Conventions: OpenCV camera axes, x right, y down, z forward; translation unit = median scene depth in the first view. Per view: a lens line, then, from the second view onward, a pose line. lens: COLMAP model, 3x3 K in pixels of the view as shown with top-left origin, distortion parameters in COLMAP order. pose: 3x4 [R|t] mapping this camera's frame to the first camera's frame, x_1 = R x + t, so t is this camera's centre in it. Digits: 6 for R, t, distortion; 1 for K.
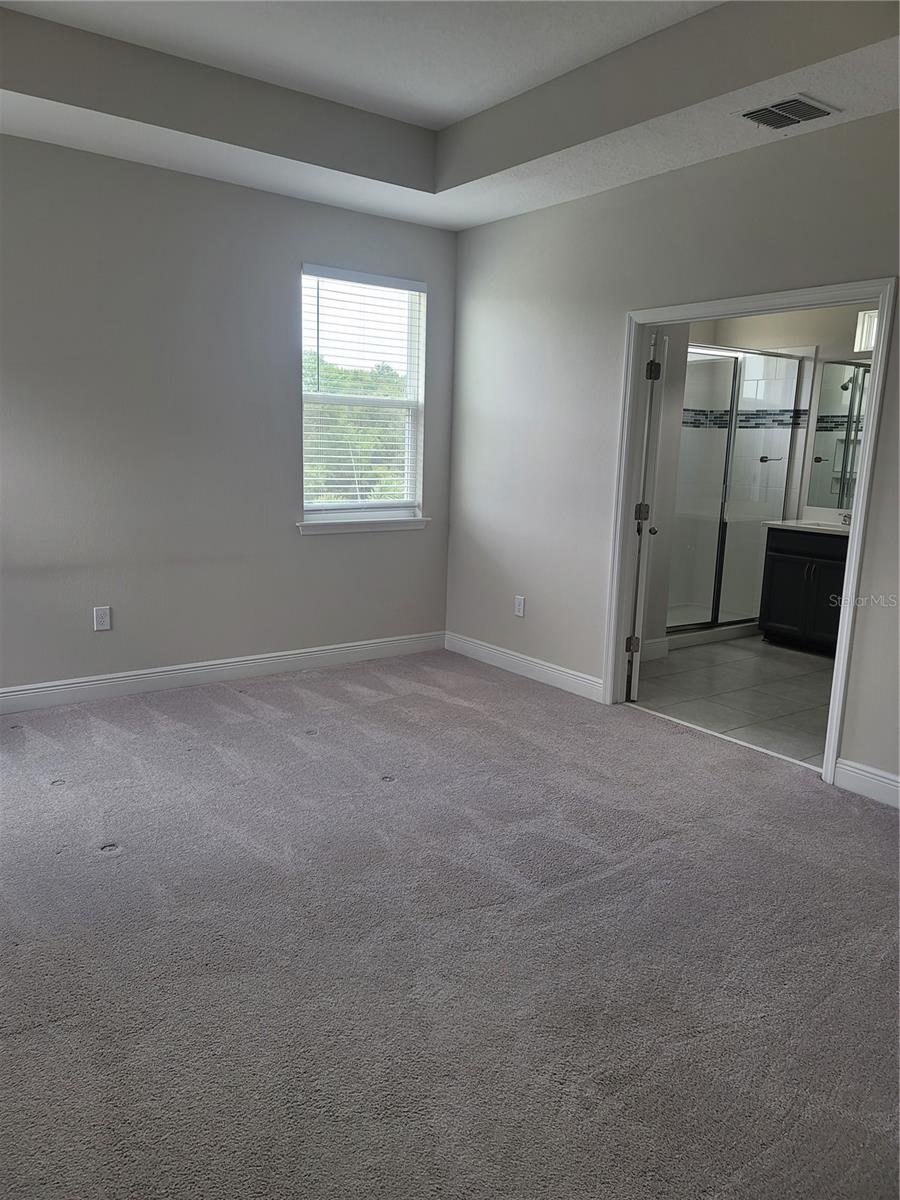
lens RADIAL K [[877.4, 0, 440.1], [0, 877.4, 599.2], [0, 0, 1]] dist [0.063372, -0.040787]
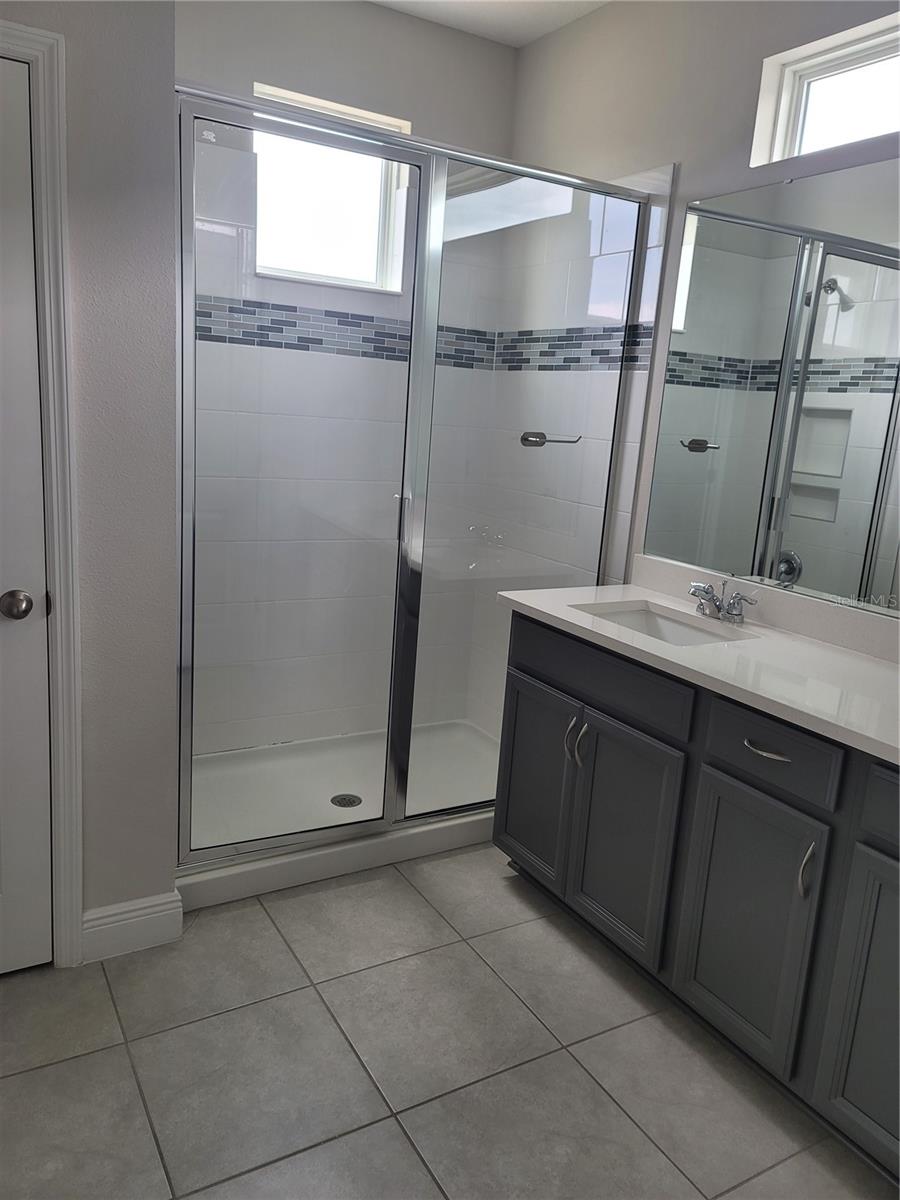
lens RADIAL K [[877.4, 0, 440.1], [0, 877.4, 599.2], [0, 0, 1]] dist [0.063372, -0.040787]
pose [[0.990190, 0.055188, -0.128365, 0.371434], [-0.050115, 0.997842, 0.042426, -0.094853], [0.130429, -0.035577, 0.990819, 0.558783]]
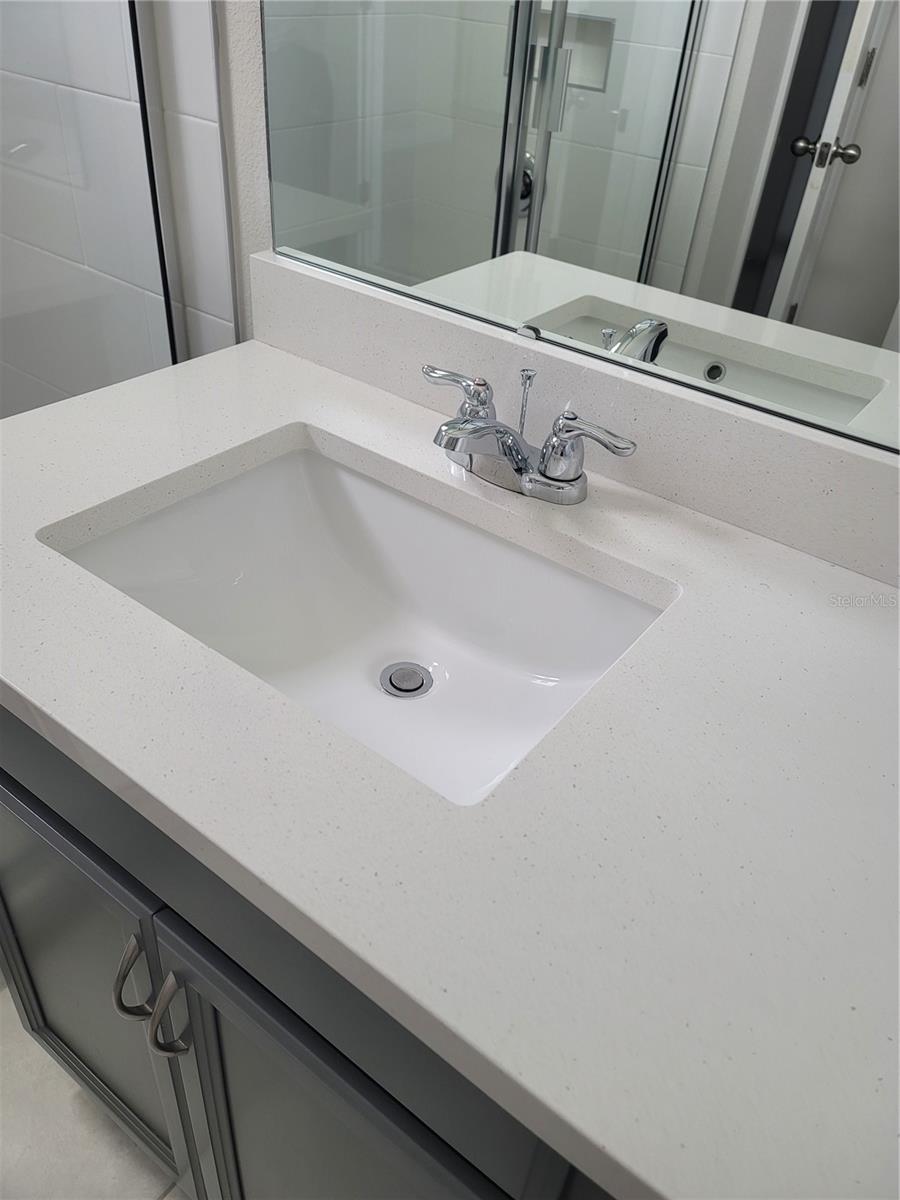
lens RADIAL K [[902.5, 0, 469.7], [0, 902.5, 615.8], [0, 0, 1]] dist [0.067014, -0.001912]
pose [[0.959168, -0.130047, 0.251166, 0.398878], [-0.002084, 0.884751, 0.466059, -0.122835], [-0.282829, -0.447553, 0.848354, 0.833176]]
